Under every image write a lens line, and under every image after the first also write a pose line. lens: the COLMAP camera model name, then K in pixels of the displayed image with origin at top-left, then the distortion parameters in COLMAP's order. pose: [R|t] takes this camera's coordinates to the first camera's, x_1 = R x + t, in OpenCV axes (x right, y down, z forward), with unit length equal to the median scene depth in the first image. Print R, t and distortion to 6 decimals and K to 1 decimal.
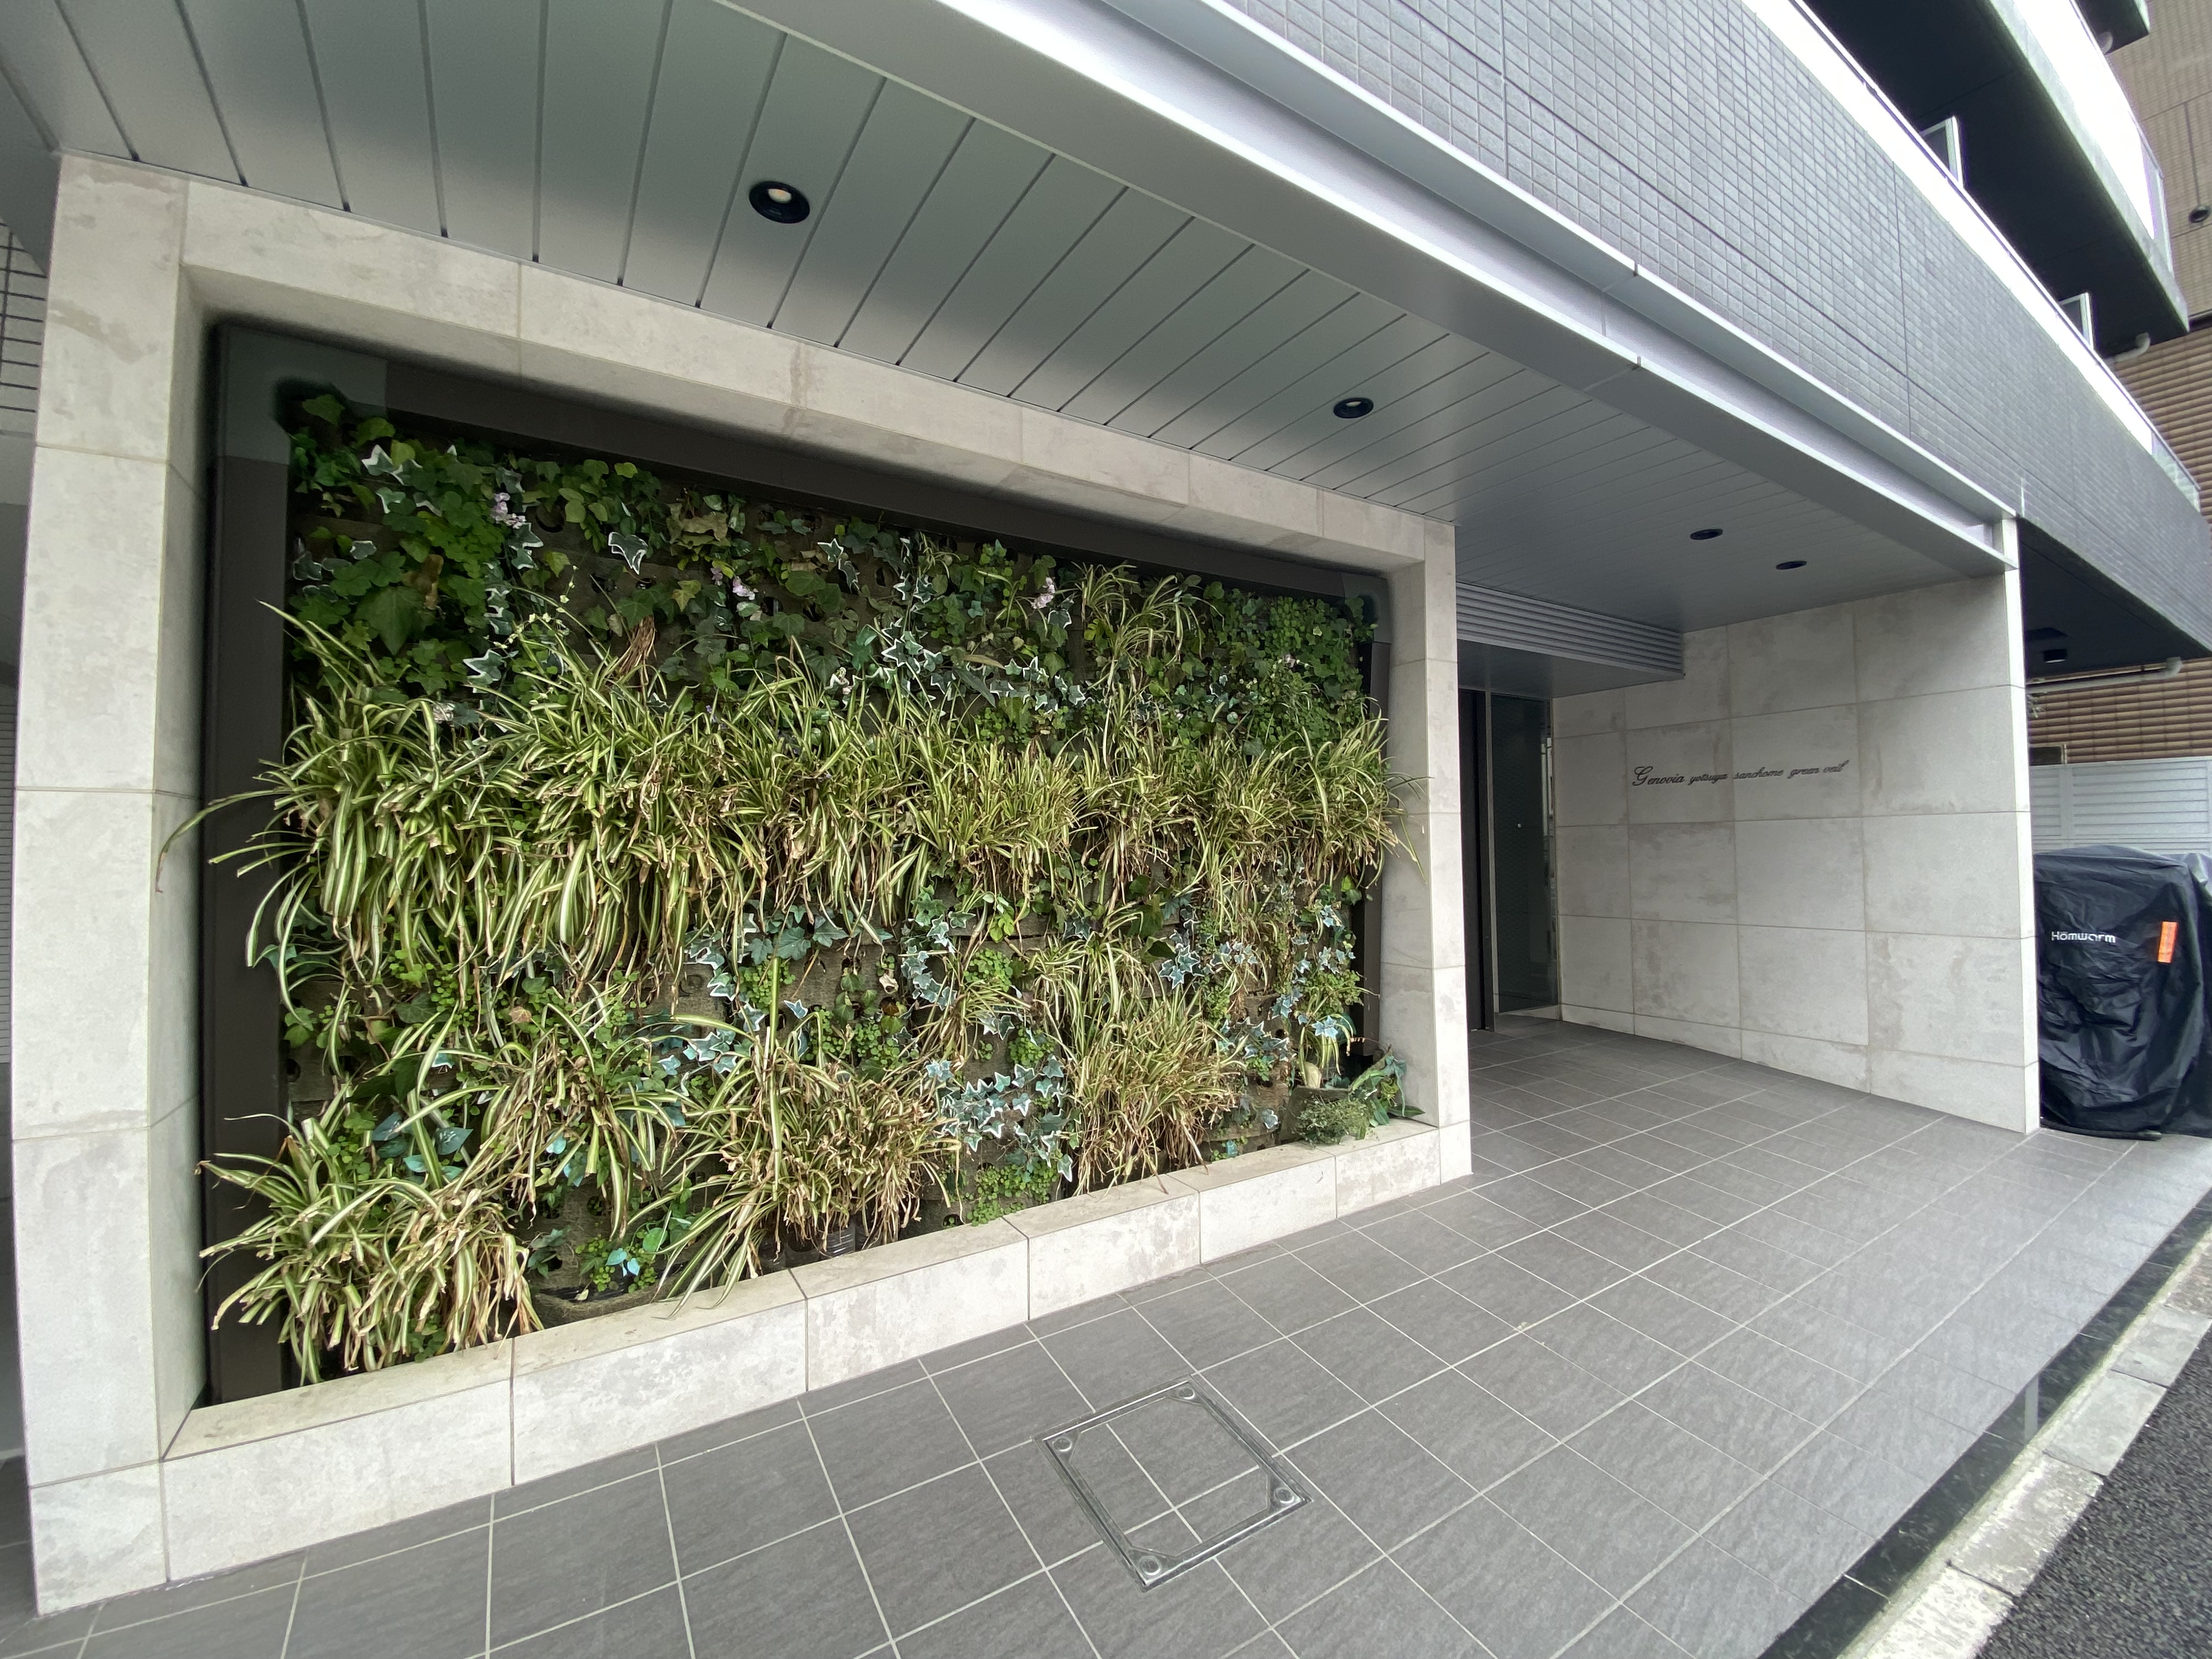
lens RADIAL K [[896.9, 0, 1106.0], [0, 896.9, 829.5], [0, 0, 1]] dist [0.016499, -0.018181]
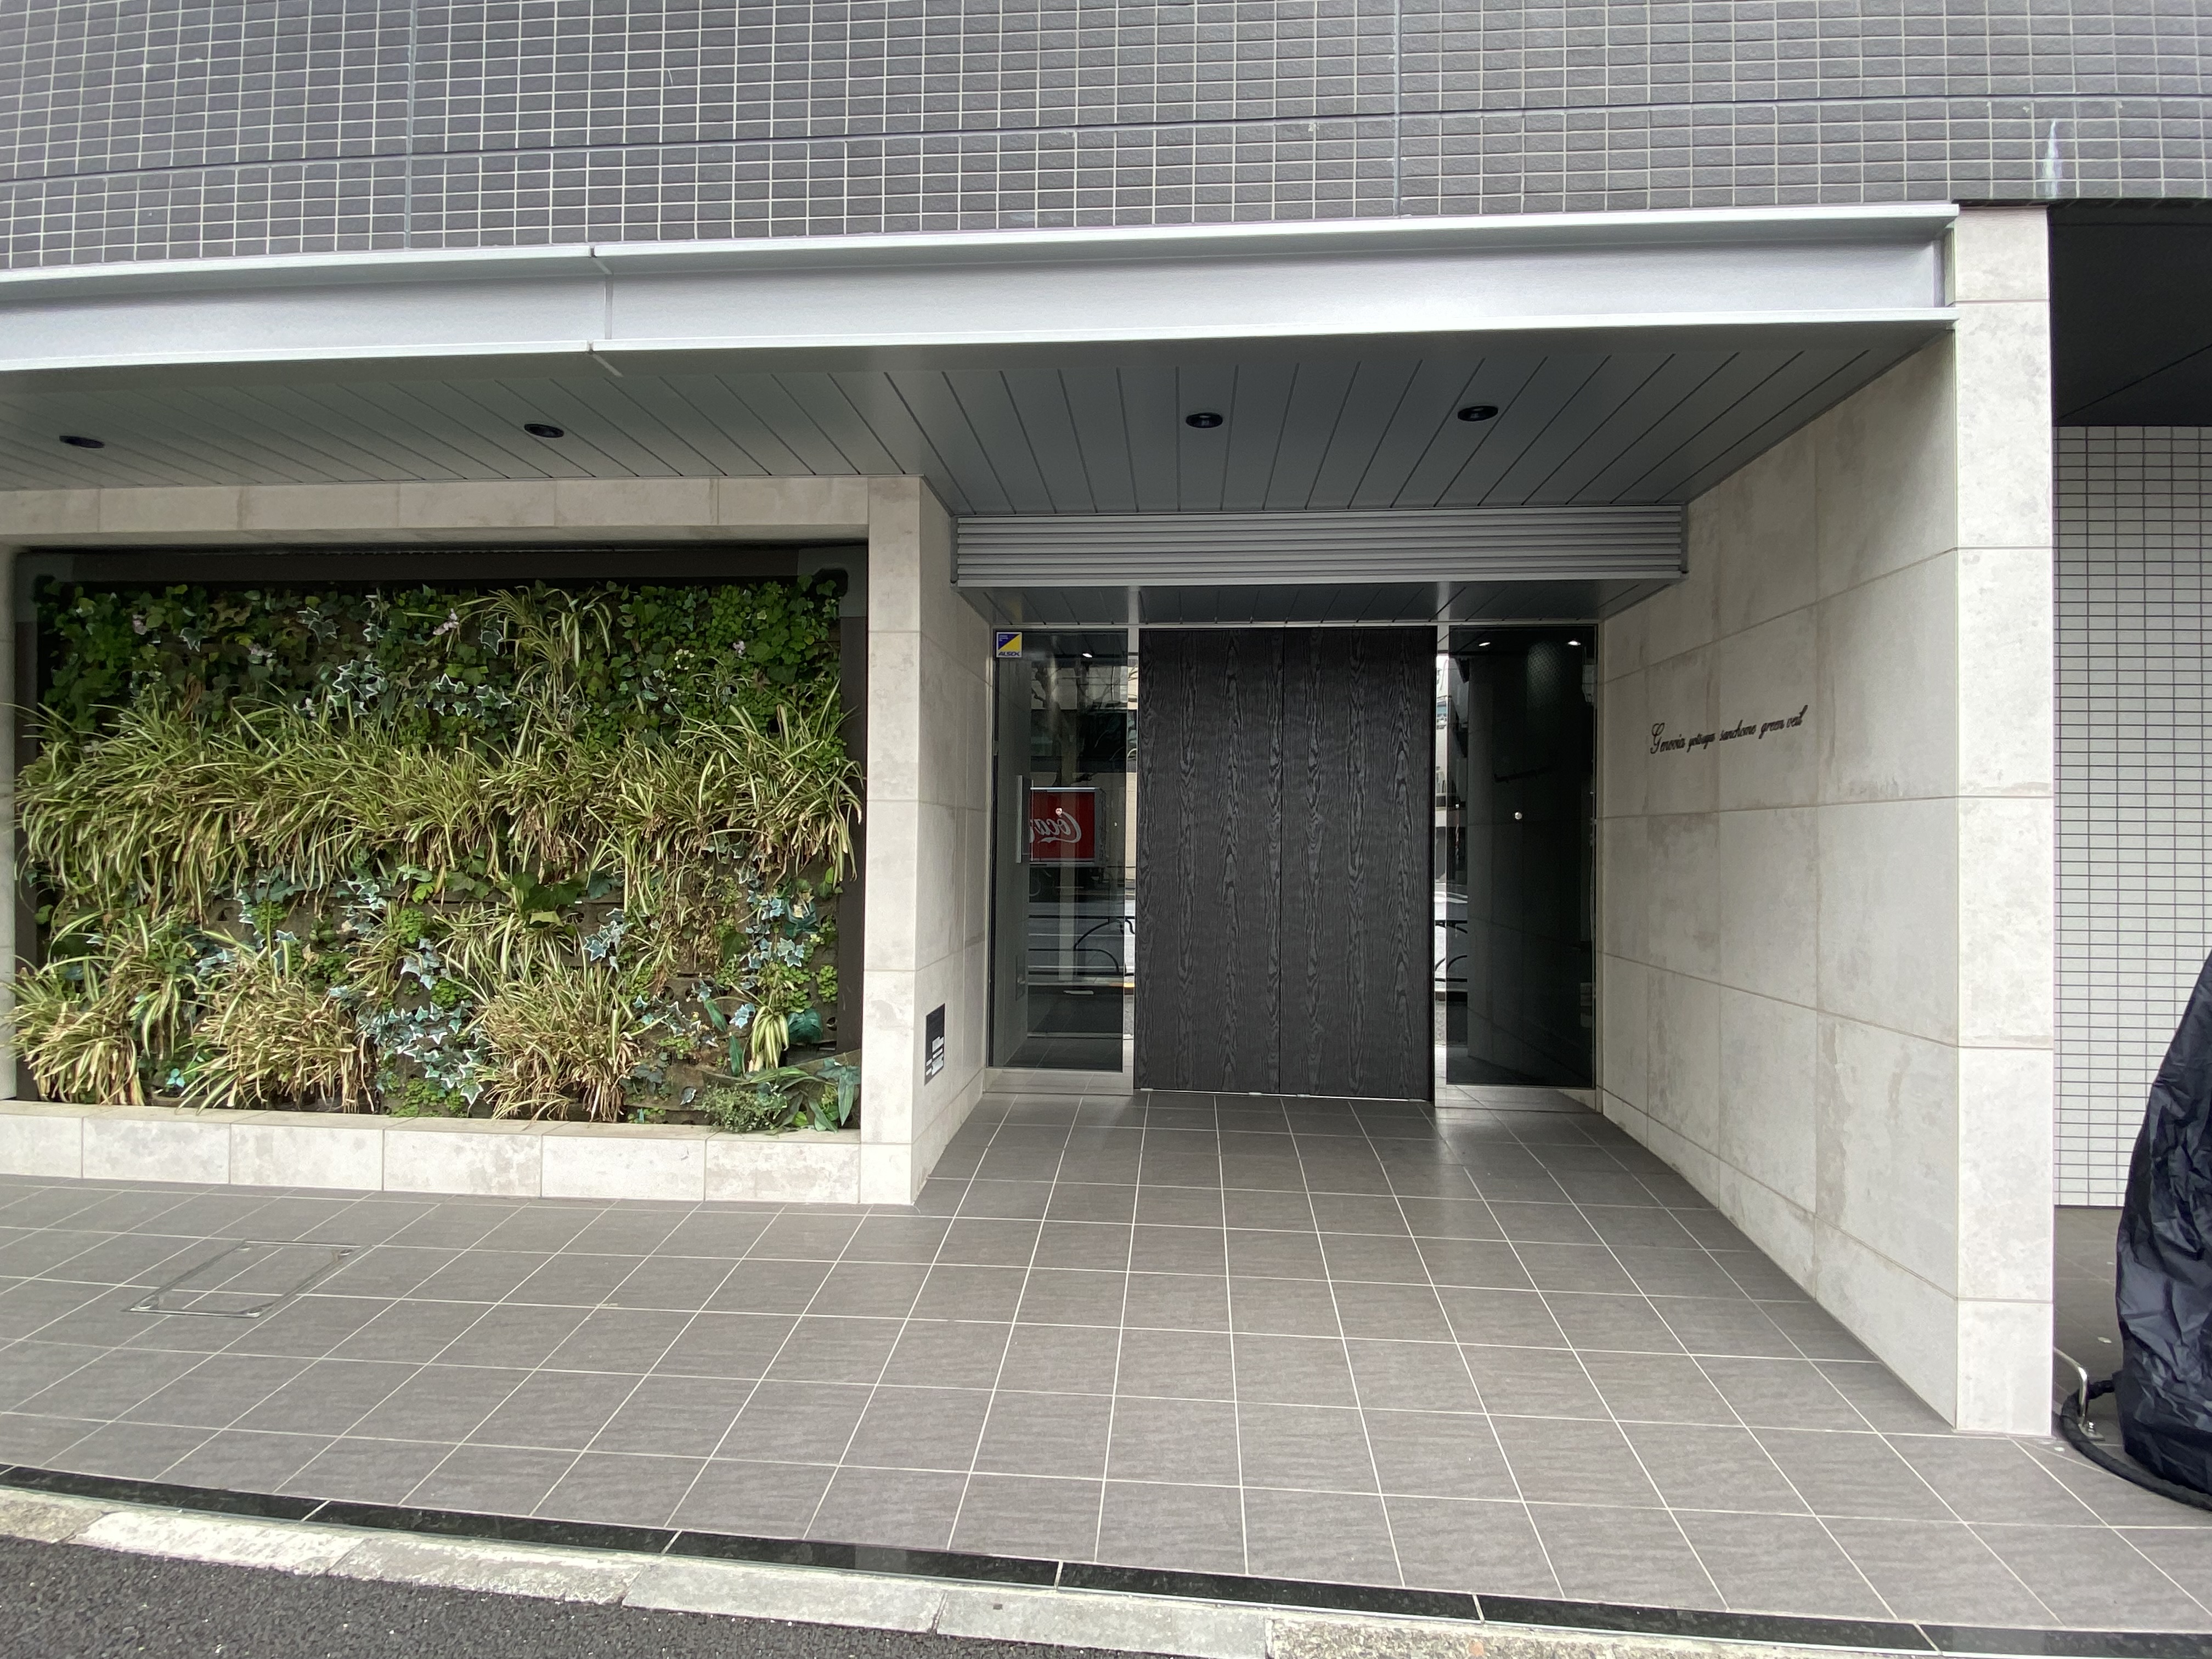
lens RADIAL K [[1112.9, 0, 1106.0], [0, 1112.9, 829.5], [0, 0, 1]] dist [-0.001523, -0.006825]
pose [[0.800718, 0.016782, -0.598806, 1.557890], [-0.007534, 0.999811, 0.017945, -0.014438], [0.598994, -0.009858, 0.800693, 0.313943]]
